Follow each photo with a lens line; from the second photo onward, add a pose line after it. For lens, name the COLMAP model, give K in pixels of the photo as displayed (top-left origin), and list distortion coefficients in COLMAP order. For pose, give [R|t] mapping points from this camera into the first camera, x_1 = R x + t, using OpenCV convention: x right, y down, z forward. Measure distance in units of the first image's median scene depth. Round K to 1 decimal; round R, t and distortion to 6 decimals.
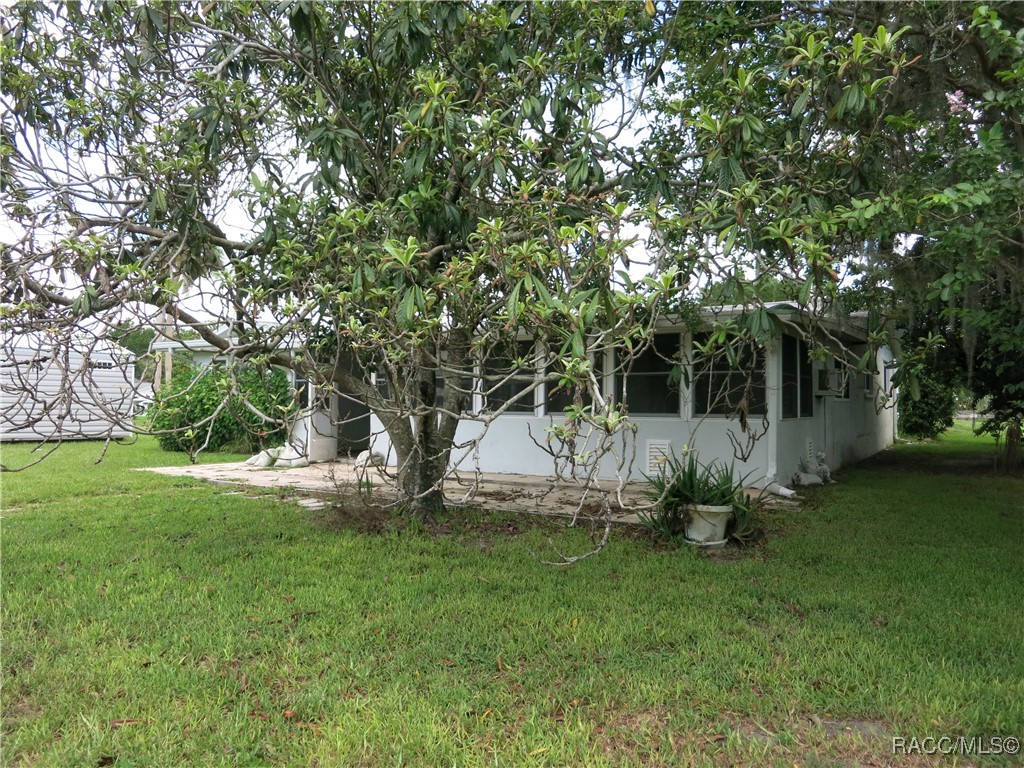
lens RADIAL K [[746.0, 0, 514.3], [0, 746.0, 387.2], [0, 0, 1]] dist [-0.031514, -0.008670]
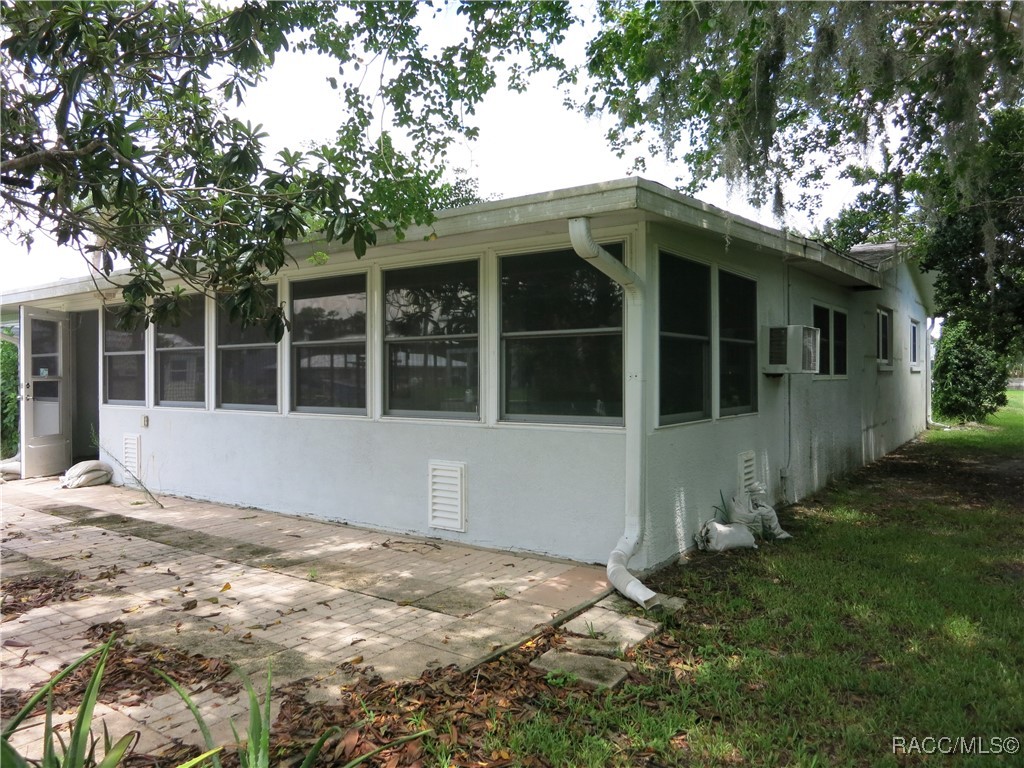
lens RADIAL K [[746.0, 0, 509.6], [0, 746.0, 380.2], [0, 0, 1]] dist [-0.031514, -0.008670]
pose [[0.998498, -0.002449, -0.054741, 0.135817], [0.004355, 0.999388, 0.034718, -0.002421], [0.054622, -0.034904, 0.997897, 0.237113]]
